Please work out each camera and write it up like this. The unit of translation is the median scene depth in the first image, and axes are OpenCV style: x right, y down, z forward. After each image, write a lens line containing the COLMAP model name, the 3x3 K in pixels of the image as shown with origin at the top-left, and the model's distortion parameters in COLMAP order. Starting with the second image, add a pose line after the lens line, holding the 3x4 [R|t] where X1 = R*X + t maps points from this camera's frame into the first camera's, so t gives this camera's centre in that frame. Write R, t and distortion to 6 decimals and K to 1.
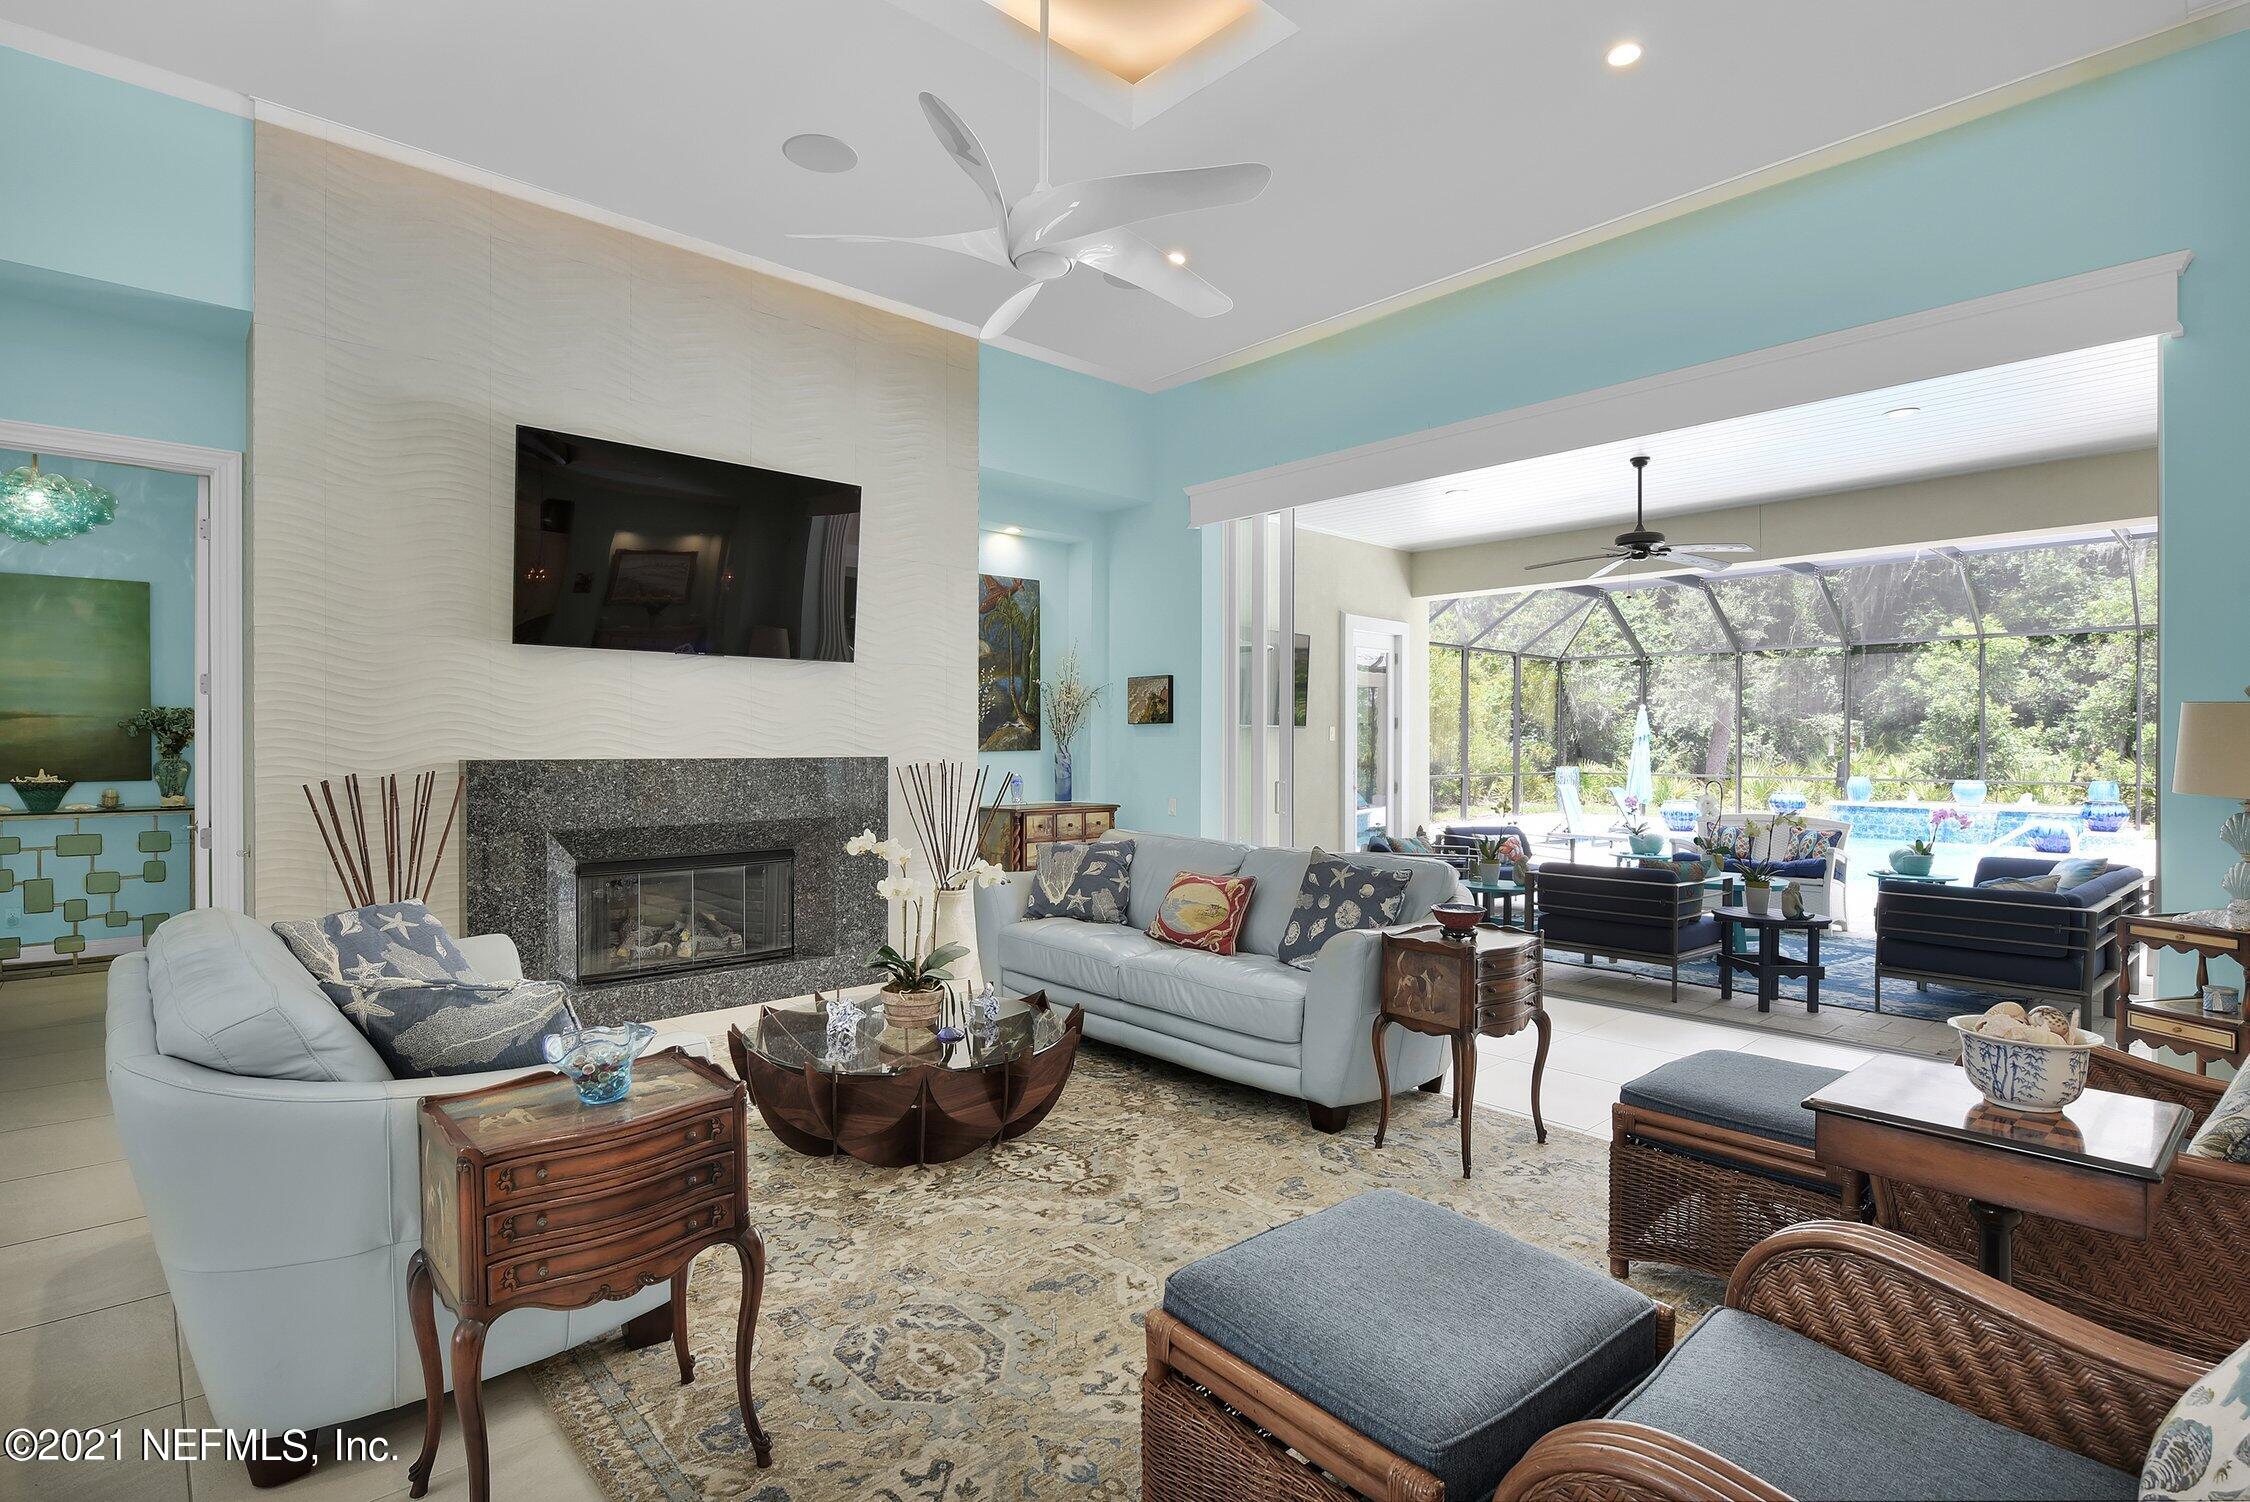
lens RADIAL K [[1098.9, 0, 1108.4], [0, 1098.9, 746.1], [0, 0, 1]] dist [-0.009652, 0.000606]
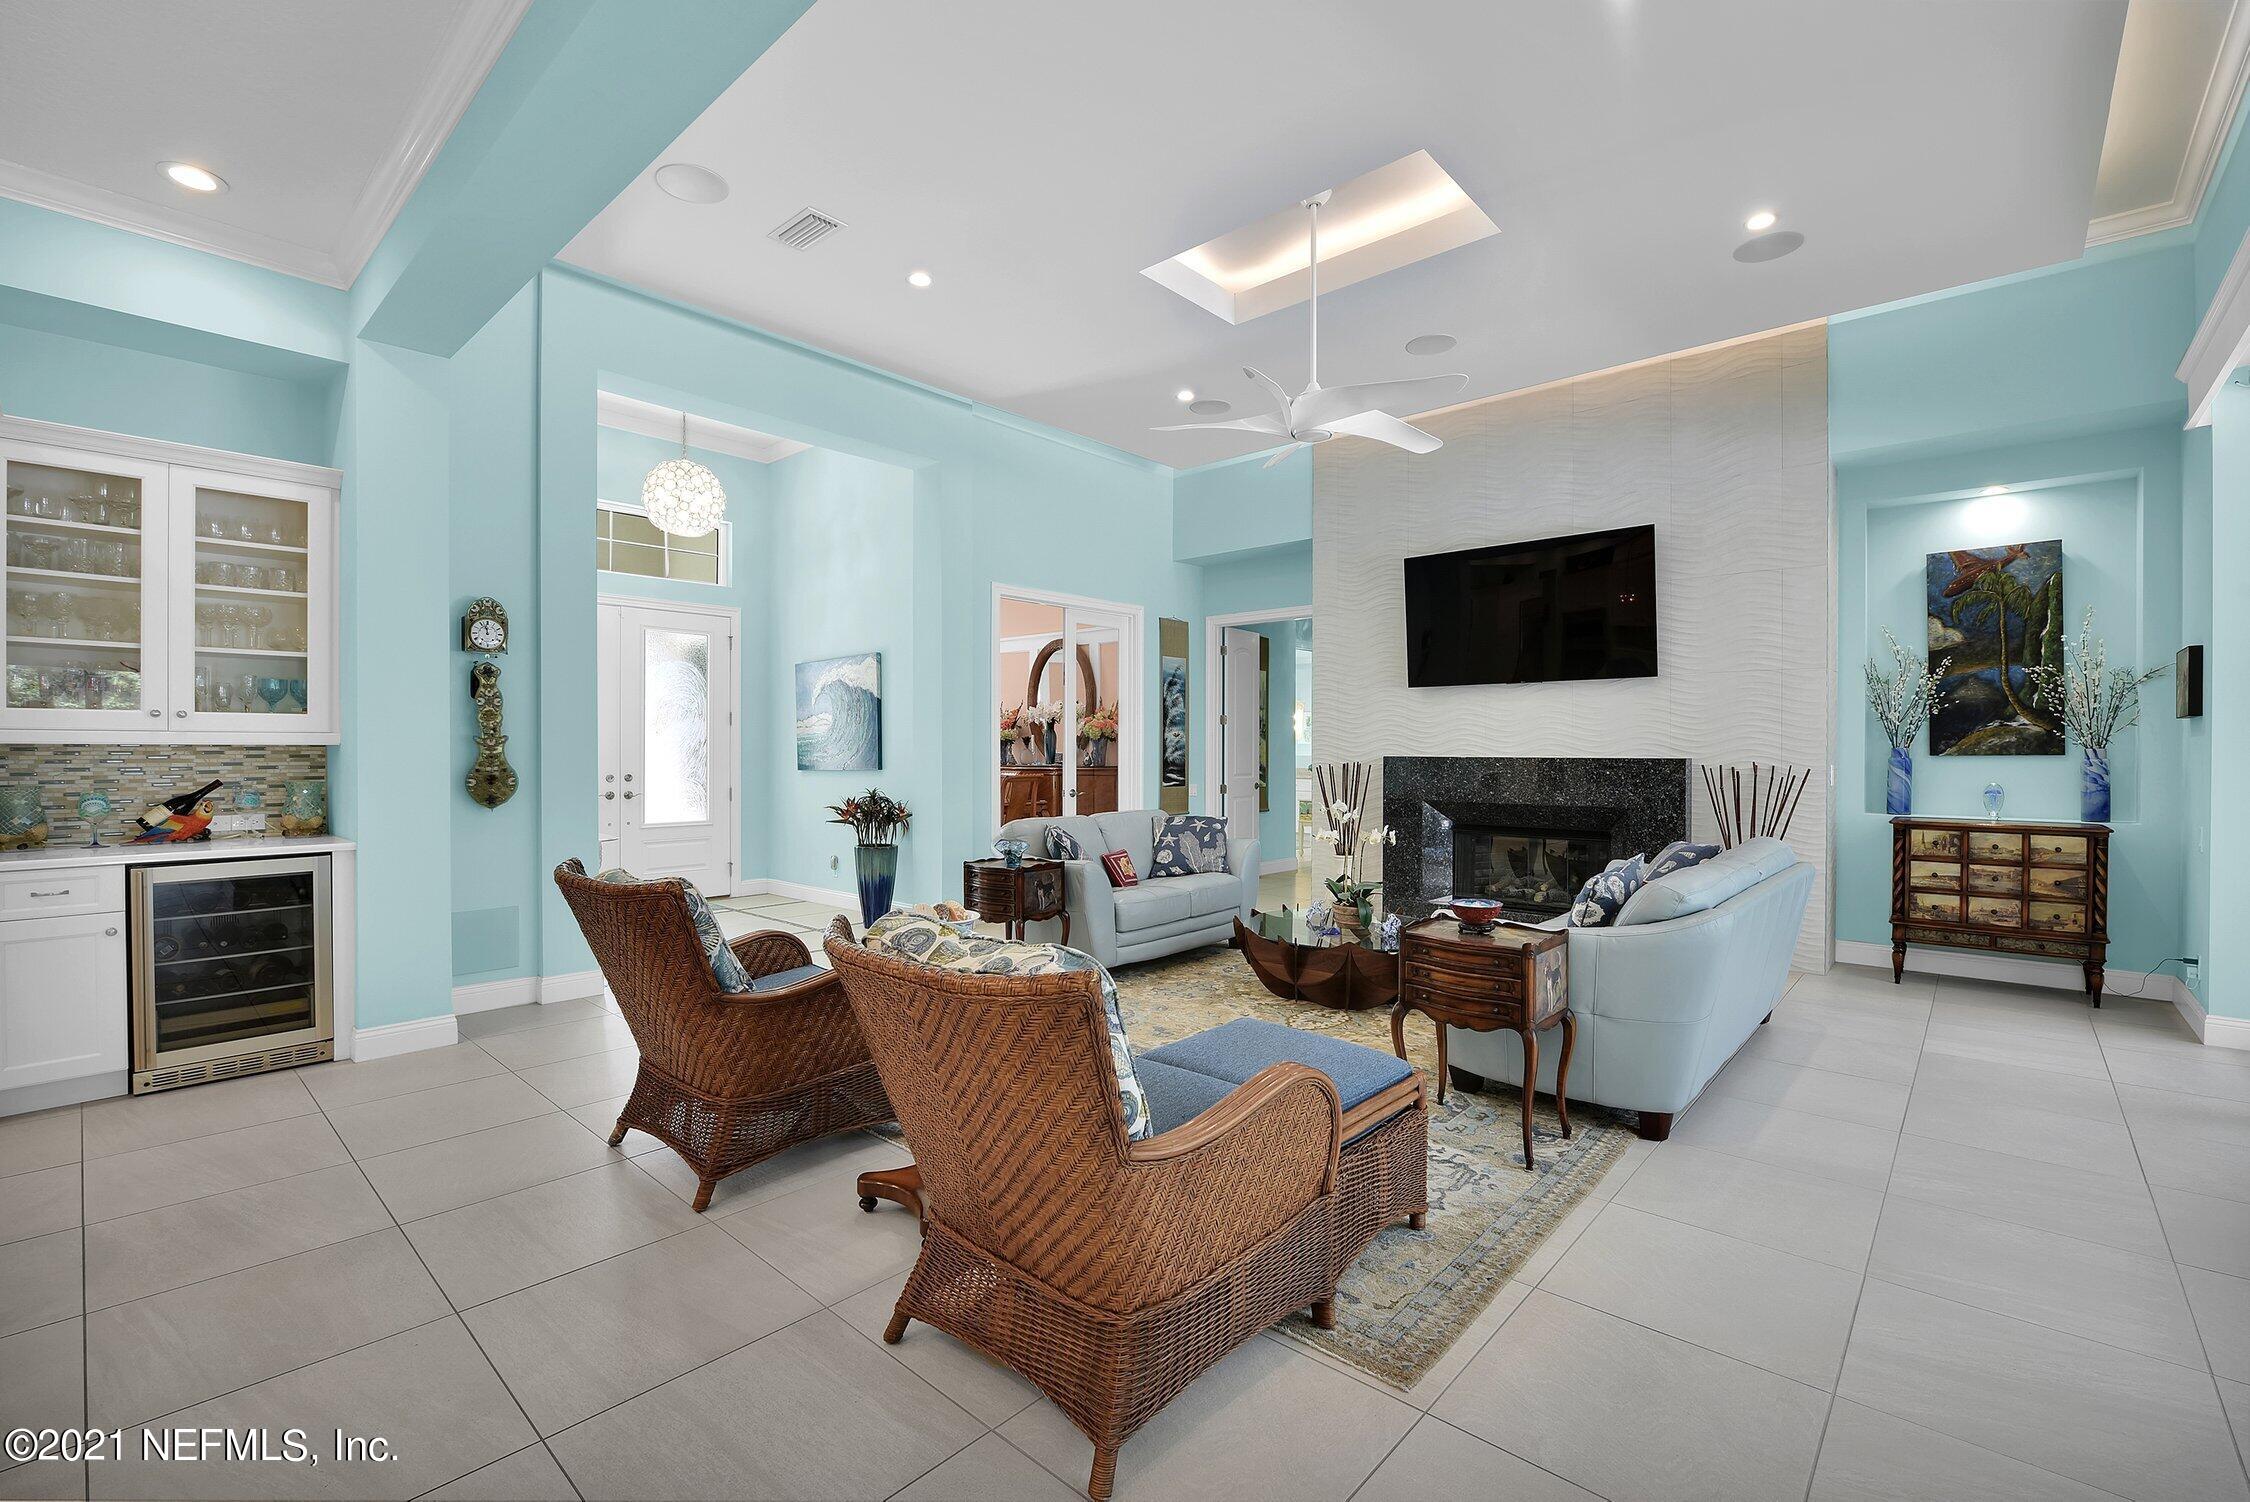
lens RADIAL K [[964.7, 0, 1125.3], [0, 964.7, 750.8], [0, 0, 1]] dist [-0.010078, -0.001943]
pose [[0.092513, 0.005563, -0.995696, 0.718237], [-0.001709, 0.999984, 0.005428, -0.002561], [0.995710, 0.001199, 0.092521, 0.346646]]
